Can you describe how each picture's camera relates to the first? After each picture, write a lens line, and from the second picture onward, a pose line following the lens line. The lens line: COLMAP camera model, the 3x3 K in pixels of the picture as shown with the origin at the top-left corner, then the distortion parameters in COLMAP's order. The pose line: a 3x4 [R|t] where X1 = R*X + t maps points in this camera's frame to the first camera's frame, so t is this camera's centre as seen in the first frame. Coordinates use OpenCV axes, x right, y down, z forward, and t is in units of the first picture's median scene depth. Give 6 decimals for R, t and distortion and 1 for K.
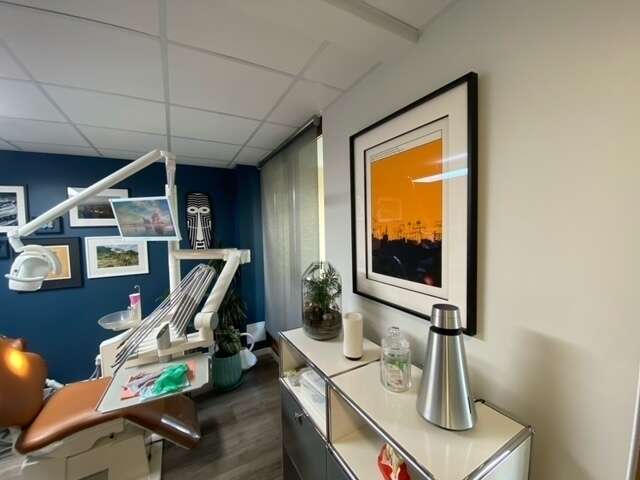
lens RADIAL K [[258.6, 0, 320.0], [0, 258.6, 240.0], [0, 0, 1]] dist [0.029510, -0.024389]
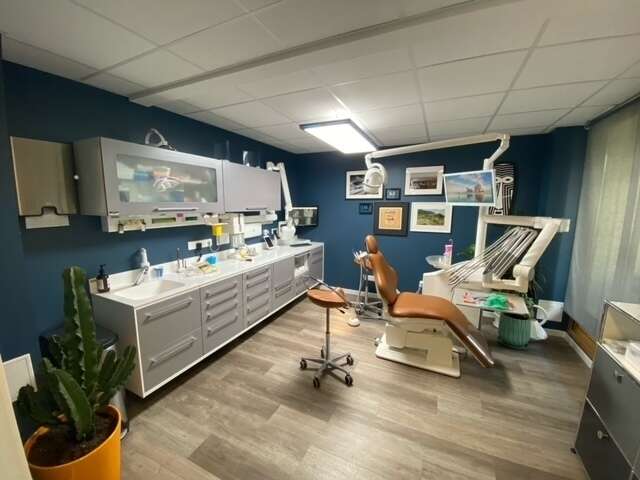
lens RADIAL K [[258.6, 0, 320.0], [0, 258.6, 240.0], [0, 0, 1]] dist [0.029510, -0.024389]
pose [[0.585954, 0.147126, -0.796876, -0.029429], [-0.059051, 0.988518, 0.139087, 0.032402], [0.808190, -0.034443, 0.587914, -0.334148]]
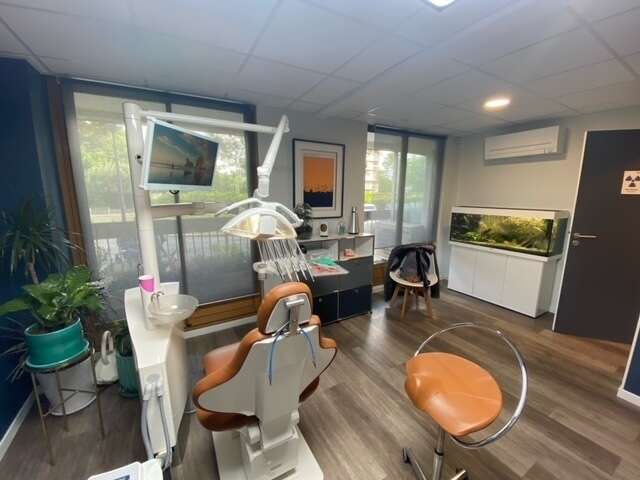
lens RADIAL K [[258.6, 0, 320.0], [0, 258.6, 240.0], [0, 0, 1]] dist [0.029510, -0.024389]
pose [[-0.006502, -0.154692, 0.987941, -1.314330], [0.043710, 0.986974, 0.154829, 0.042477], [-0.999023, 0.044189, 0.000344, 0.566938]]
